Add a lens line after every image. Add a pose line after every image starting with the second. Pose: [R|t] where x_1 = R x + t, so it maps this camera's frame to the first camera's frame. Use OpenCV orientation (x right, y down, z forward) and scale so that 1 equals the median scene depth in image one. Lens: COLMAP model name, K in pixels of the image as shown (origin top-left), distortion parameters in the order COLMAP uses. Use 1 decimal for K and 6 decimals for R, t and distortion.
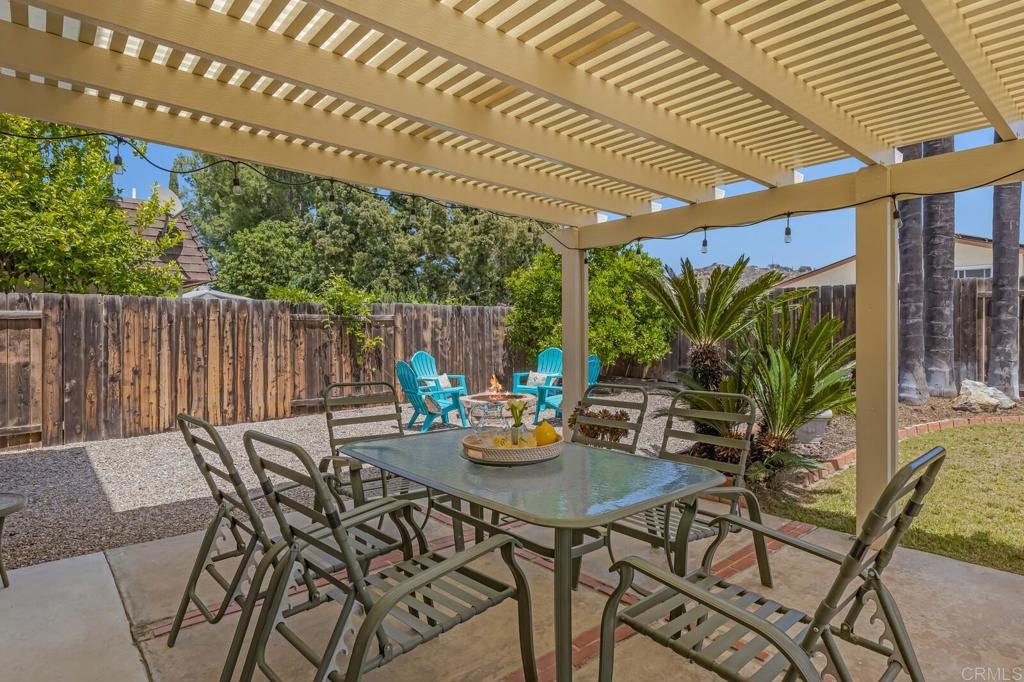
lens RADIAL K [[555.1, 0, 490.8], [0, 555.1, 340.3], [0, 0, 1]] dist [-0.000498, 0.001492]
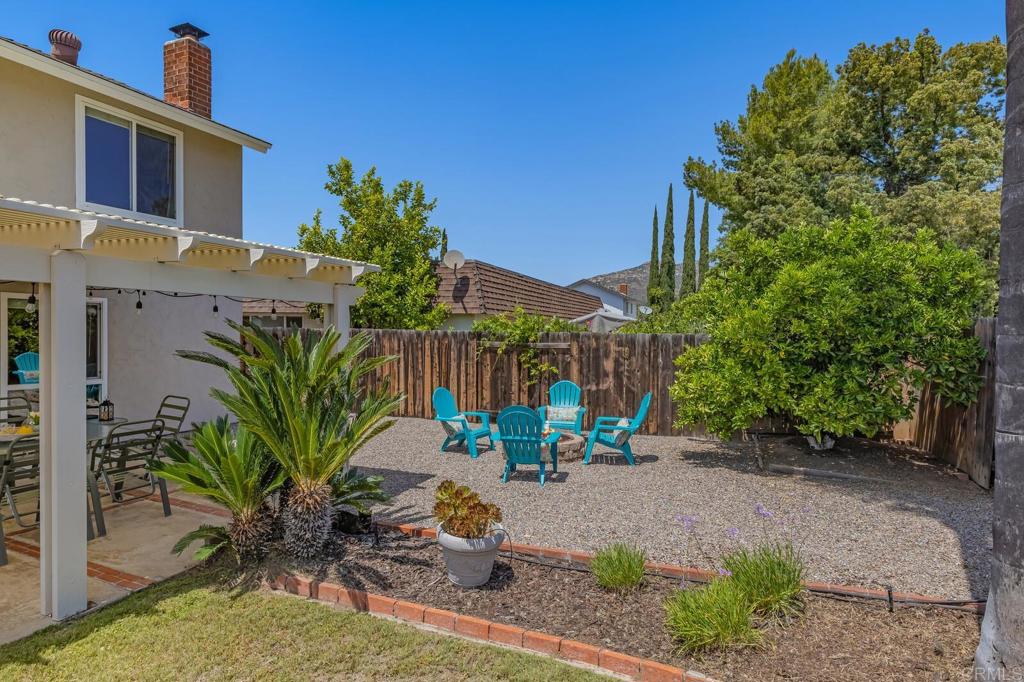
lens RADIAL K [[555.1, 0, 504.7], [0, 555.1, 347.3], [0, 0, 1]] dist [-0.000498, 0.001492]
pose [[0.448183, 0.045189, -0.892799, 0.894056], [-0.035111, 0.998841, 0.032931, -0.087067], [0.893252, 0.016588, 0.449250, 0.545814]]
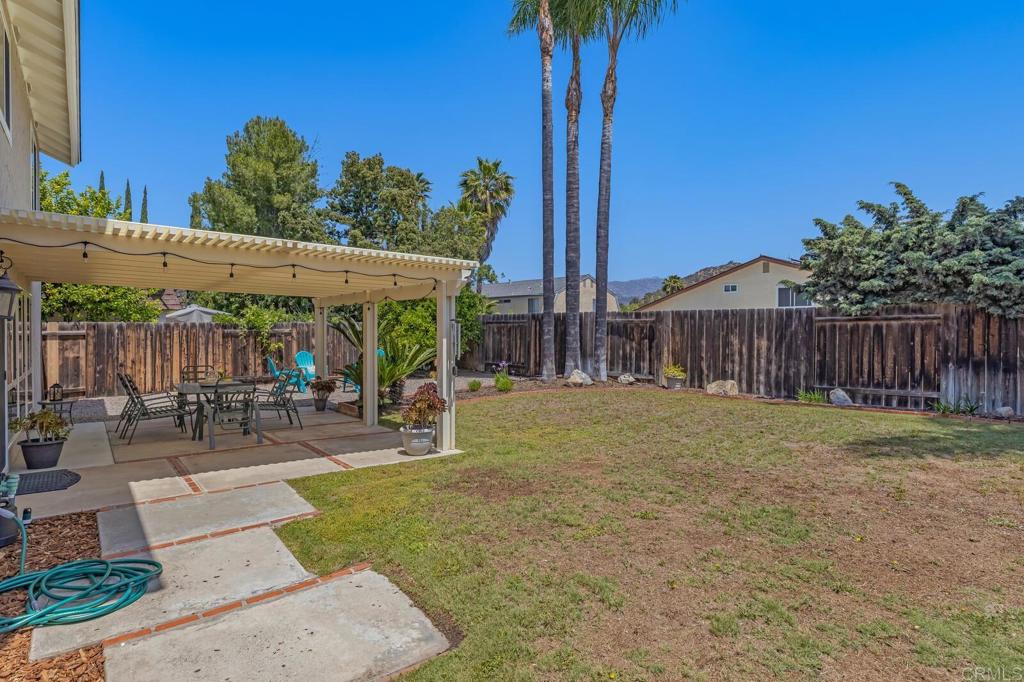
lens RADIAL K [[555.1, 0, 503.1], [0, 555.1, 339.7], [0, 0, 1]] dist [-0.000498, 0.001492]
pose [[0.999267, 0.006302, -0.037751, 0.673639], [-0.006006, 0.999950, 0.007946, -0.039707], [0.037799, -0.007713, 0.999256, -0.823360]]
